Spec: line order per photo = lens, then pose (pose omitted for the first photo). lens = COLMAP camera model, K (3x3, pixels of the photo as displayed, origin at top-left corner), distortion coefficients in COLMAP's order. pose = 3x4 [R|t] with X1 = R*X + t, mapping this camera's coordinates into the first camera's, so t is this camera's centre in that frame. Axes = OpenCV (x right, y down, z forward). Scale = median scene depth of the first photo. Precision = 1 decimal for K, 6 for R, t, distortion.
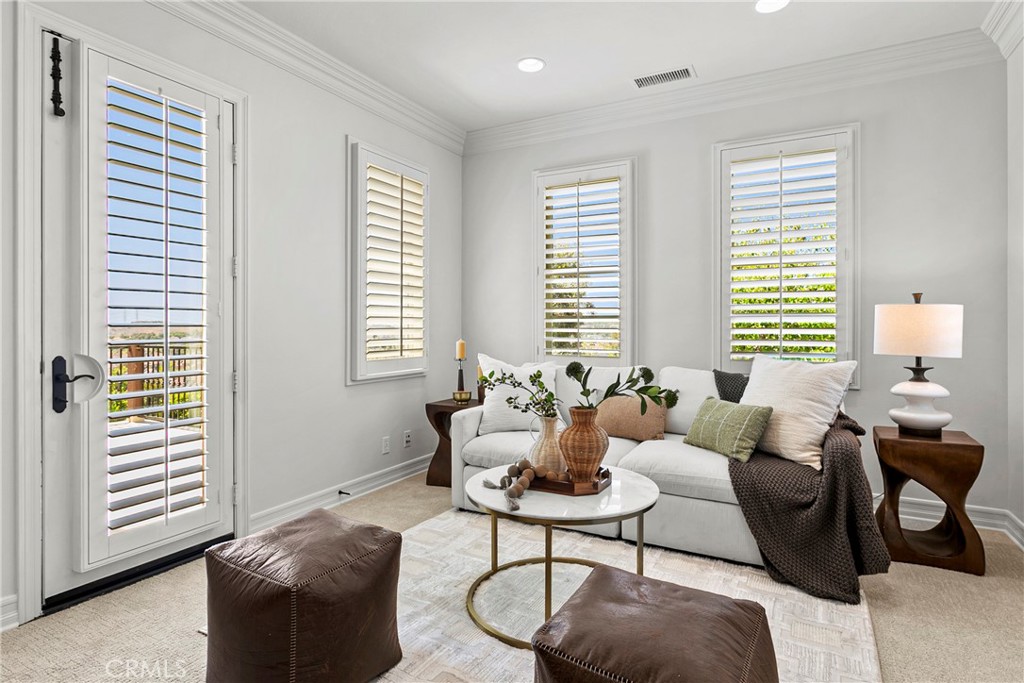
lens RADIAL K [[537.1, 0, 517.1], [0, 537.1, 325.2], [0, 0, 1]] dist [-0.005161, 0.007111]
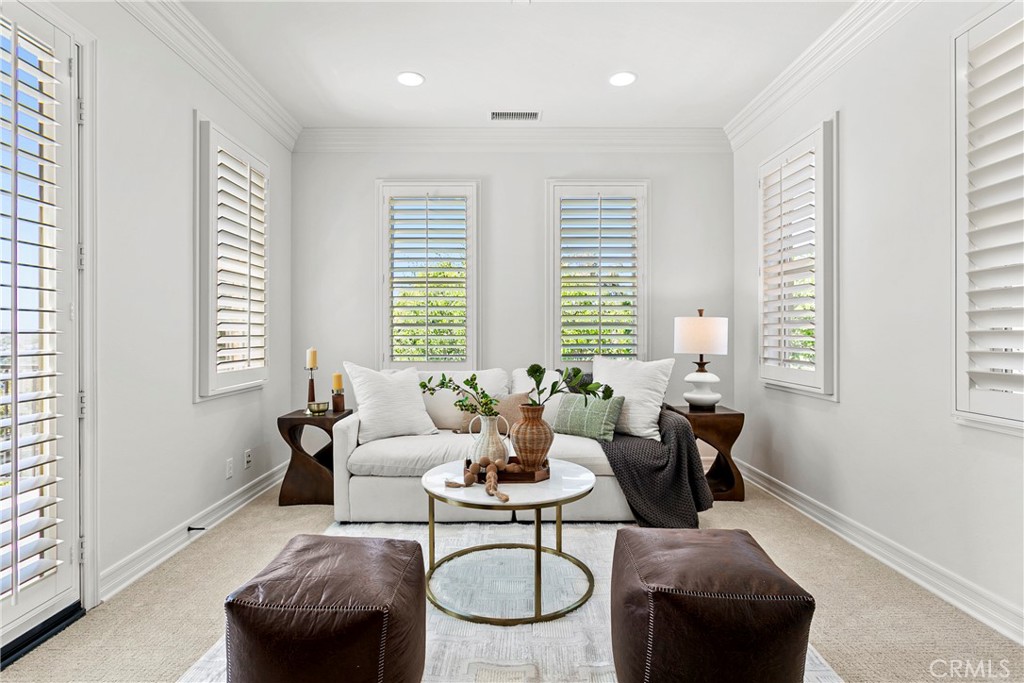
lens RADIAL K [[516.7, 0, 505.3], [0, 516.7, 333.4], [0, 0, 1]] dist [-0.004029, 0.001267]
pose [[0.879929, -0.001162, 0.475104, -0.350670], [0.000781, 0.999999, 0.000999, 0.001769], [-0.475105, -0.000508, 0.879929, 0.054164]]
